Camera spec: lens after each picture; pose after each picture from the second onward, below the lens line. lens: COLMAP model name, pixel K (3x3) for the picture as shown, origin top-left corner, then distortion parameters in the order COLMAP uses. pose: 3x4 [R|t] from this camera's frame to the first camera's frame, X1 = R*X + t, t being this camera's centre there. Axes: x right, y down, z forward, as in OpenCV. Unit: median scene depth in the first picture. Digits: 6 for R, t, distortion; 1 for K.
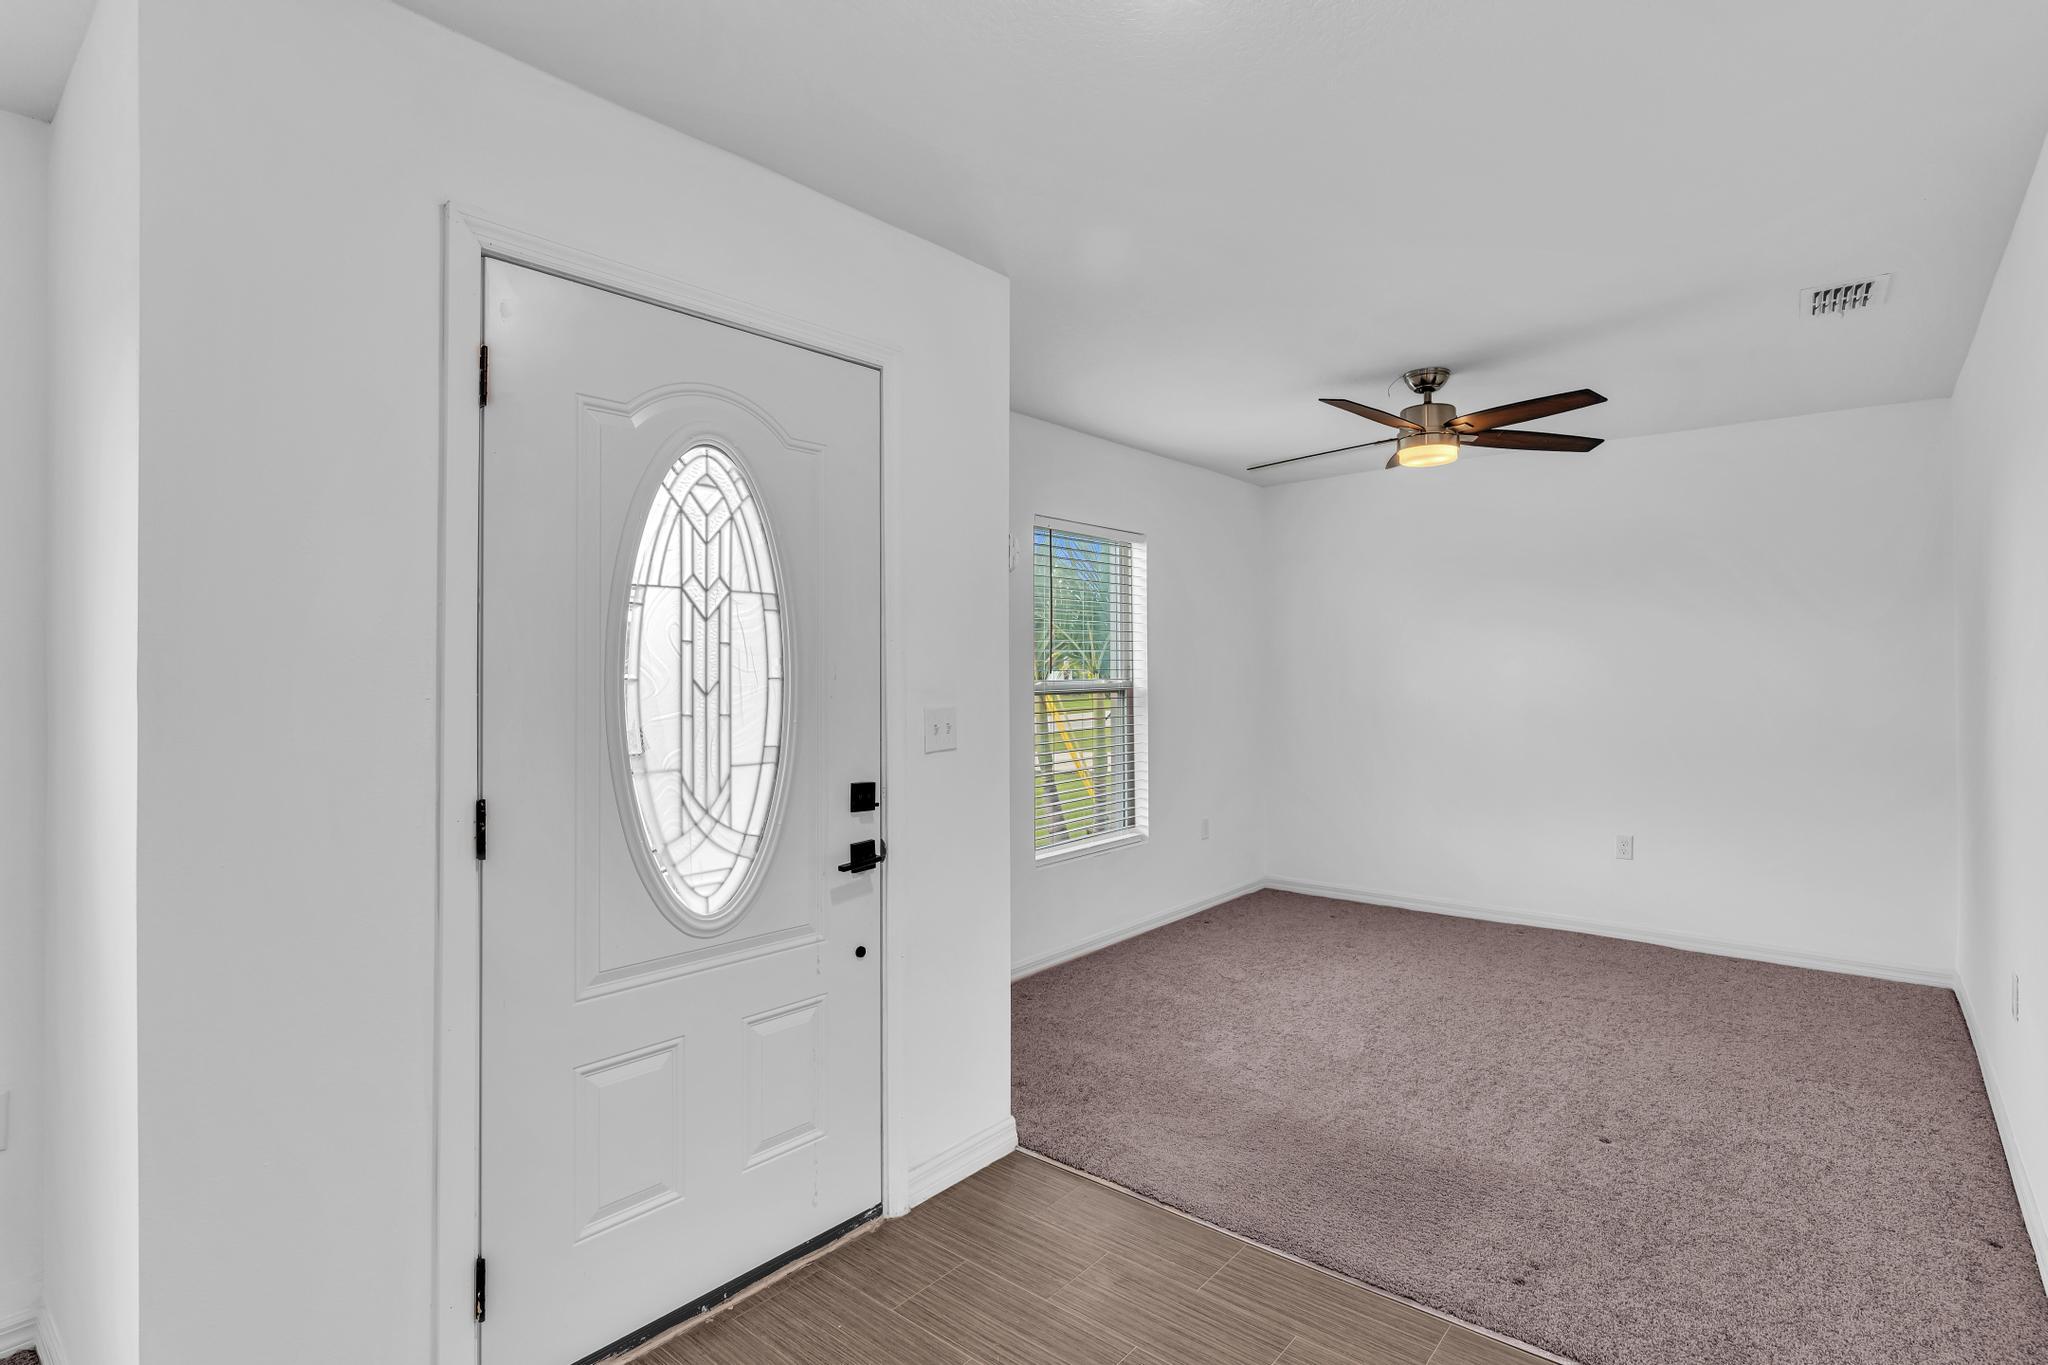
lens RADIAL K [[998.1, 0, 1032.3], [0, 998.1, 658.5], [0, 0, 1]] dist [0.001830, 0.000207]
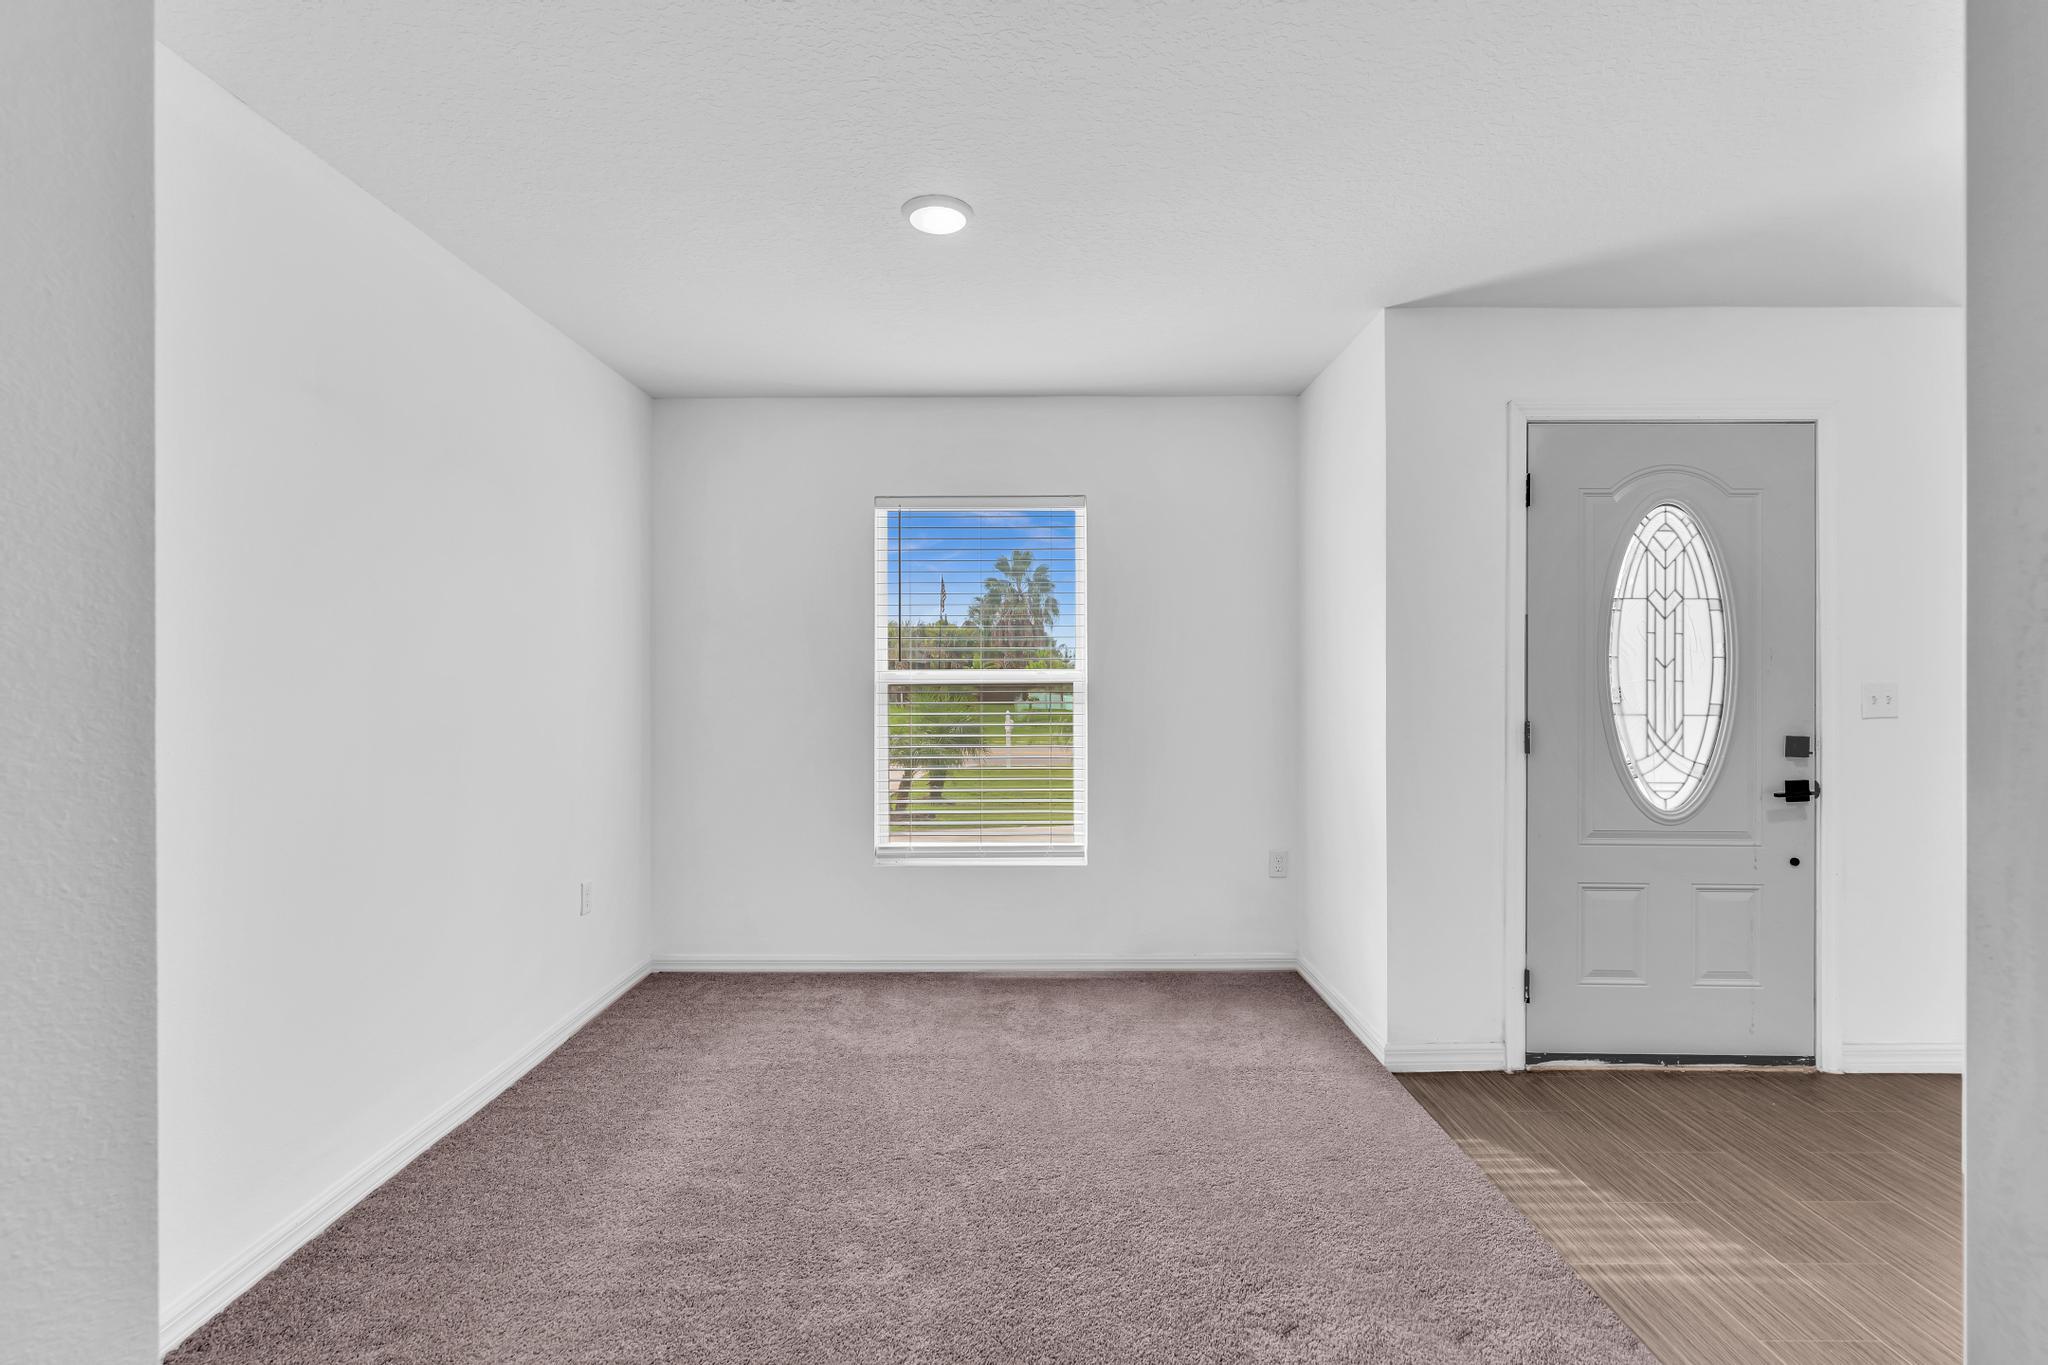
lens RADIAL K [[1048.6, 0, 1025.5], [0, 1048.6, 666.0], [0, 0, 1]] dist [-0.000579, 0.000508]
pose [[0.634358, 0.002323, -0.773036, 0.292071], [0.003931, 0.999973, 0.006230, 0.020377], [0.773029, -0.006991, 0.634332, -0.772914]]
